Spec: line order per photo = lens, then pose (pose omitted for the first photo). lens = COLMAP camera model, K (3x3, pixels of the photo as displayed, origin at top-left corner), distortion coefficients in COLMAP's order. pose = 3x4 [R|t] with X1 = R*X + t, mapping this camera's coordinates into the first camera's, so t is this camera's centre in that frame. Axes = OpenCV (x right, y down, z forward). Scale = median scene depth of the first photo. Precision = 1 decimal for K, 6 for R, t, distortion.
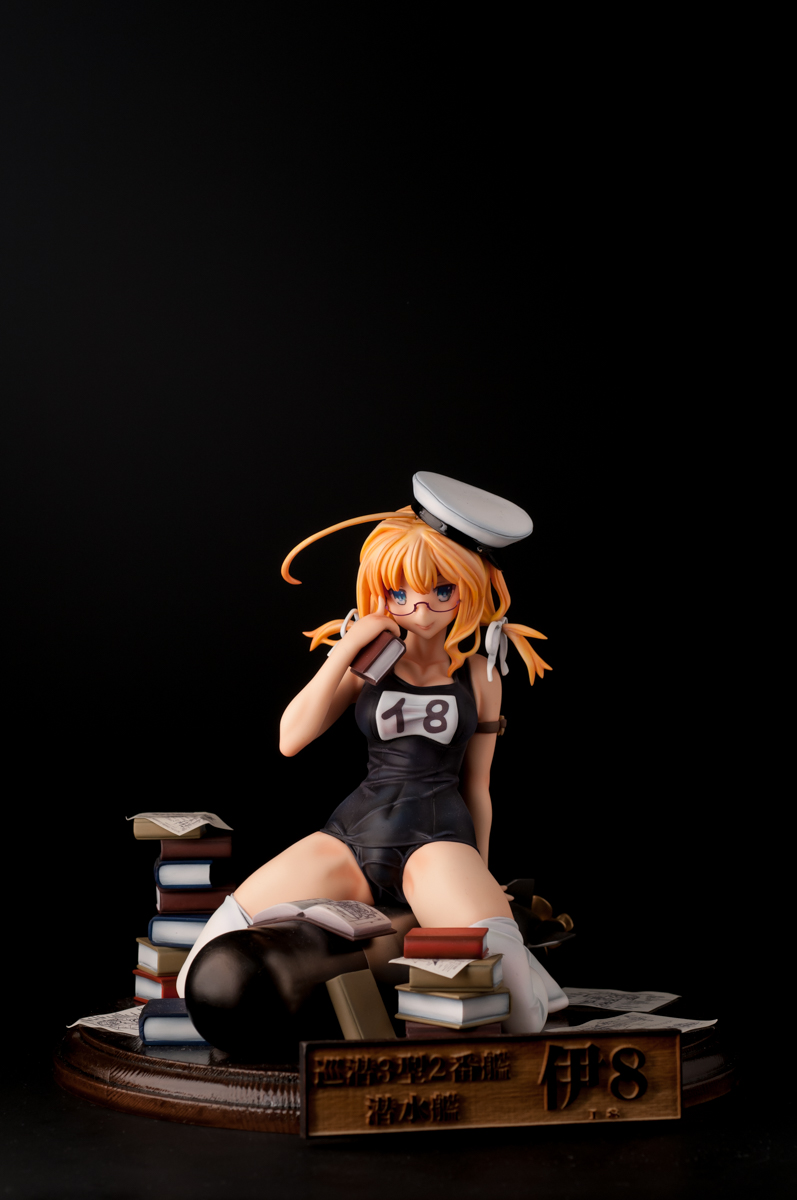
lens RADIAL K [[2863.9, 0, 398.5], [0, 2863.9, 600.0], [0, 0, 1]] dist [-0.054162, -0.038672]
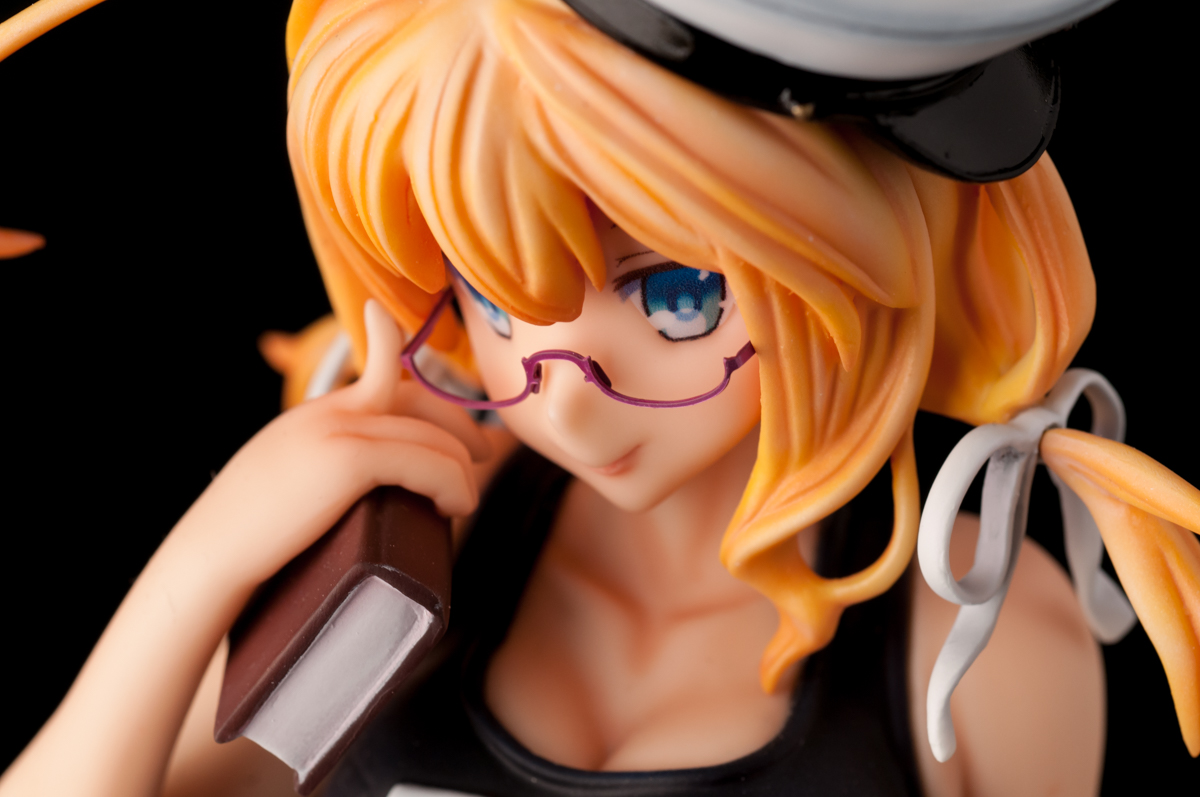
lens RADIAL K [[3641.1, 0, 600.0], [0, 3641.1, 398.5], [0, 0, 1]] dist [-0.049953, -0.132844]
pose [[0.926074, 0.051781, -0.373772, 0.100170], [0.053357, 0.962618, 0.265557, -0.059624], [0.373550, -0.265868, 0.888692, 0.786605]]
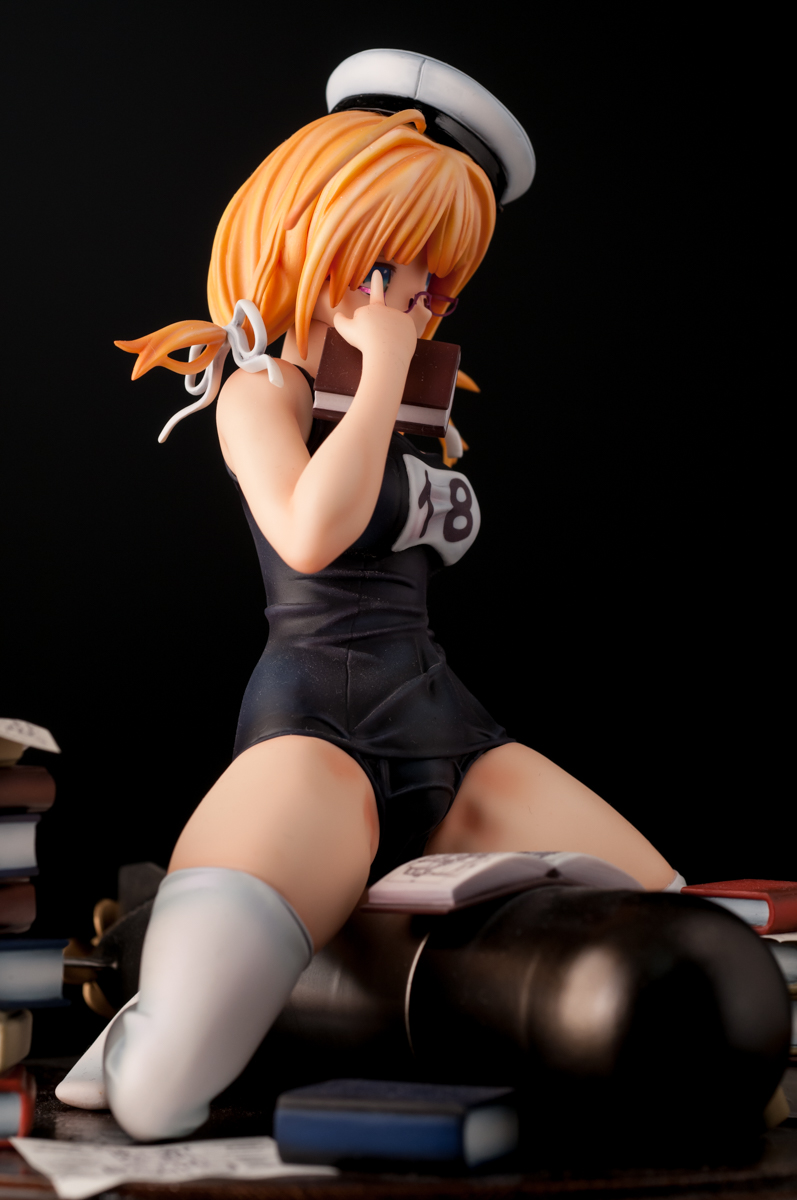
lens RADIAL K [[3129.5, 0, 398.5], [0, 3129.5, 600.0], [0, 0, 1]] dist [-0.069500, -0.389681]
pose [[0.412779, 0.045296, 0.909704, -0.513119], [0.018261, 0.998150, -0.057986, 0.090038], [-0.910648, 0.040547, 0.411188, 0.769295]]
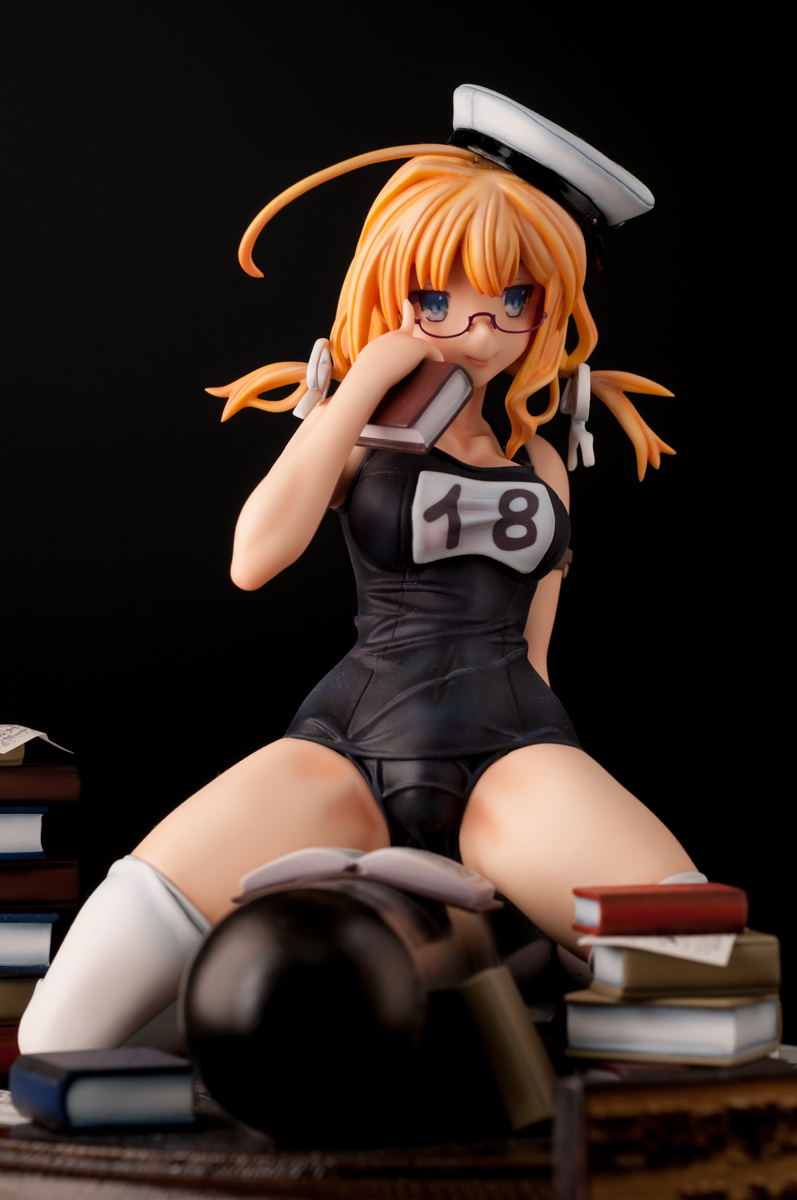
lens RADIAL K [[3129.5, 0, 398.5], [0, 3129.5, 600.0], [0, 0, 1]] dist [-0.069500, -0.389681]
pose [[0.938309, 0.019682, 0.345238, -0.211979], [0.004587, 0.997583, -0.069339, 0.096645], [-0.345768, 0.066644, 0.935950, 0.449238]]
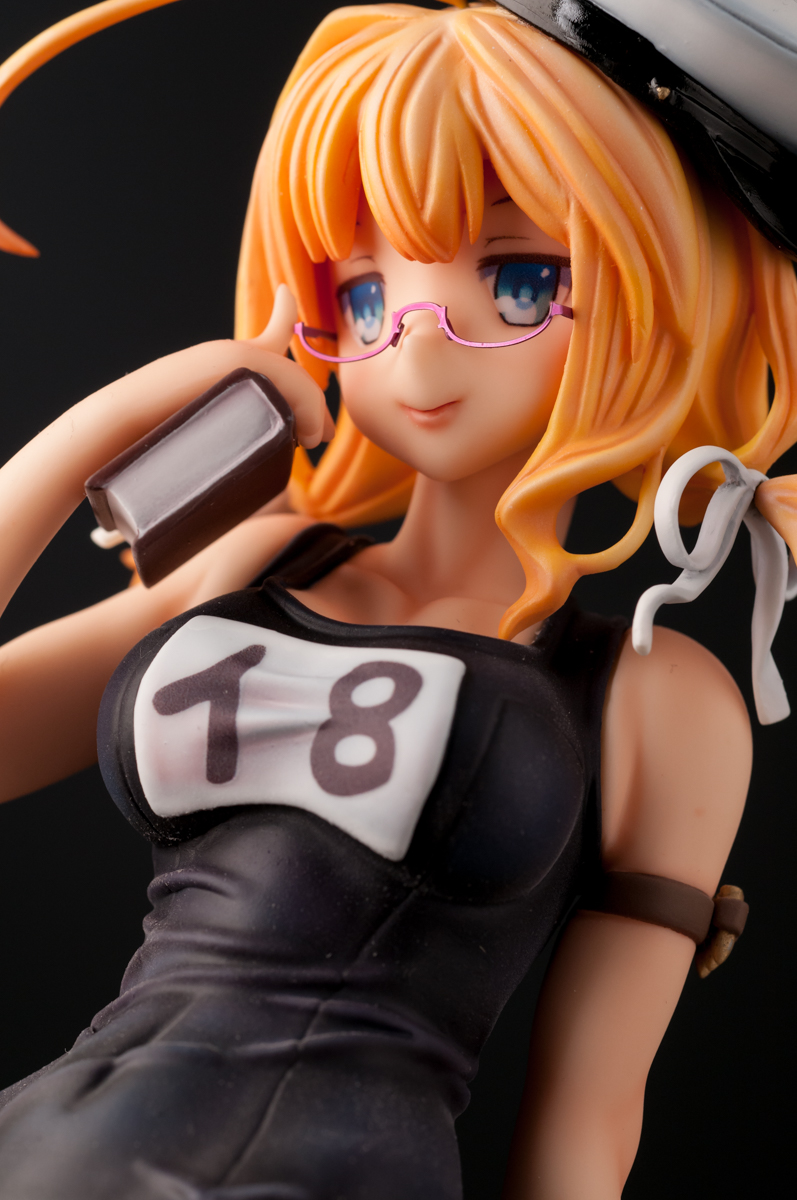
lens RADIAL K [[3641.1, 0, 398.5], [0, 3641.1, 600.0], [0, 0, 1]] dist [-0.049953, -0.132844]
pose [[0.927034, 0.088367, -0.364416, 0.123649], [-0.208005, 0.929793, -0.303675, 0.121018], [0.311996, 0.357317, 0.880331, 0.728931]]
